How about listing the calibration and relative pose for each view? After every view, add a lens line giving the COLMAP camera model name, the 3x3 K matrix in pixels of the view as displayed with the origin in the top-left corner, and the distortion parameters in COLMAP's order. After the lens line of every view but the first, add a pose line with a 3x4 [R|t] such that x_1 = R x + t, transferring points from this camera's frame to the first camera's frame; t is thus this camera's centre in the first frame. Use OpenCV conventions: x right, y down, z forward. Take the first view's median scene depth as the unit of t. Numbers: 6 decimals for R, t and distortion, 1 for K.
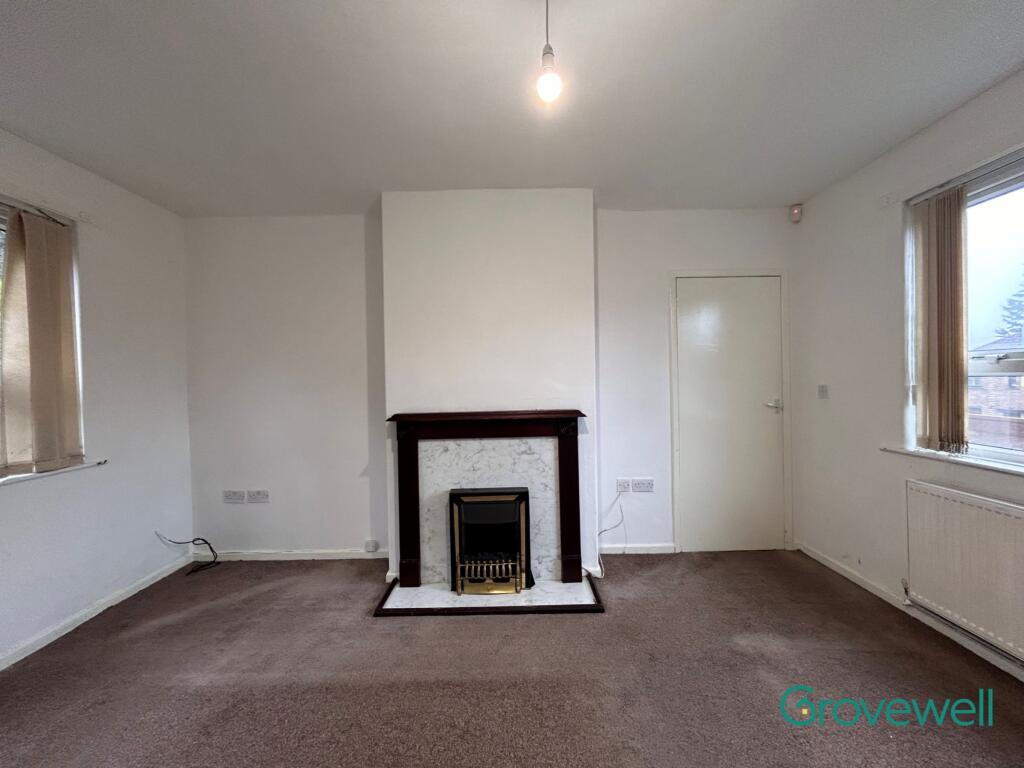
lens RADIAL K [[416.0, 0, 512.1], [0, 416.0, 382.0], [0, 0, 1]] dist [-0.002056, 0.000617]
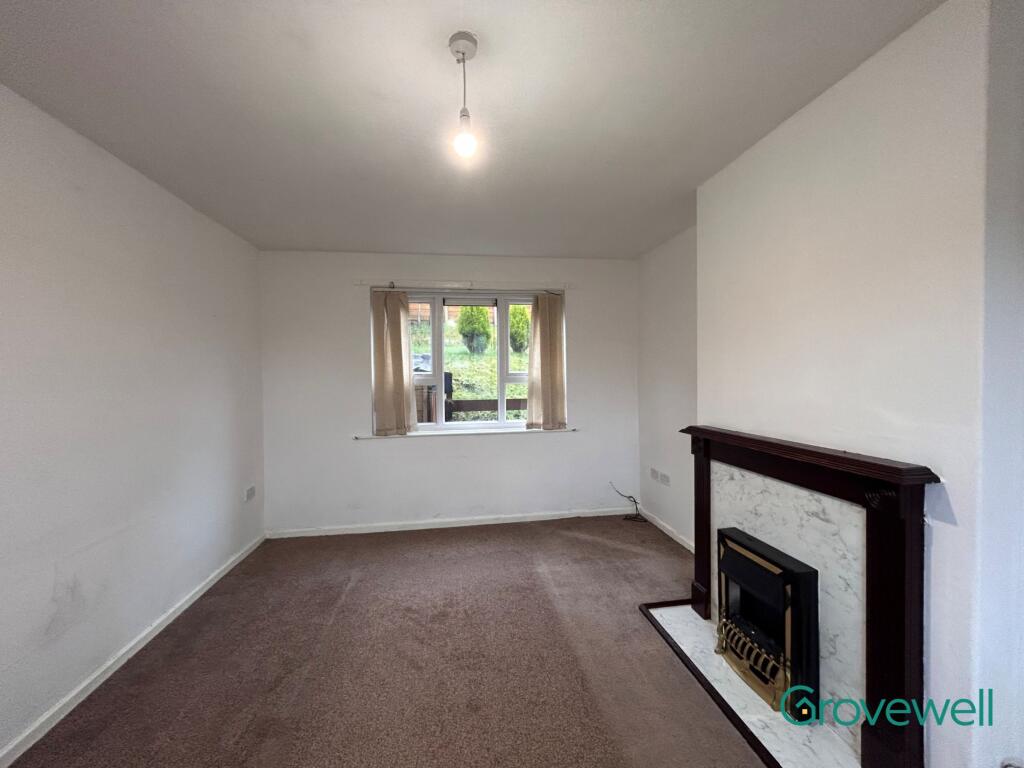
lens RADIAL K [[418.8, 0, 512.0], [0, 418.8, 384.0], [0, 0, 1]] dist [-0.001216, 0.000053]
pose [[0.142845, 0.040318, -0.988924, 0.588282], [0.004890, 0.999129, 0.041441, -0.057226], [0.989733, -0.010756, 0.142523, 0.460762]]
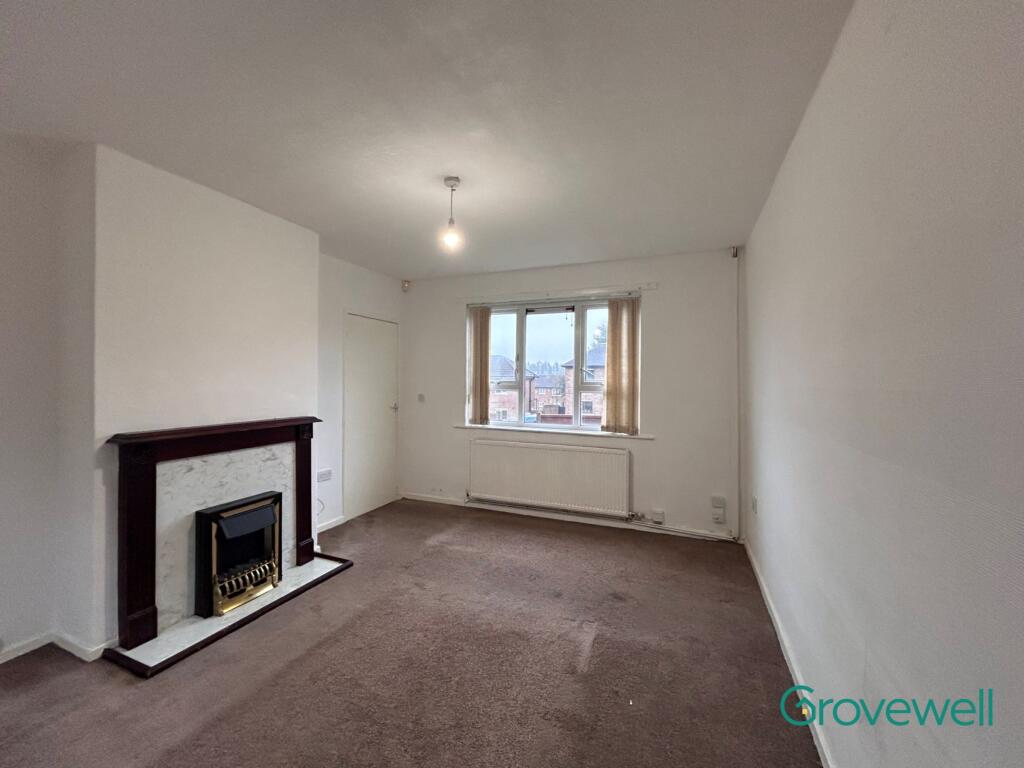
lens RADIAL K [[416.0, 0, 512.1], [0, 416.0, 382.0], [0, 0, 1]] dist [-0.002056, 0.000617]
pose [[0.378672, 0.019956, 0.925316, -0.734738], [-0.010556, 0.999796, -0.017242, -0.017347], [-0.925471, -0.003239, 0.378805, 0.015935]]
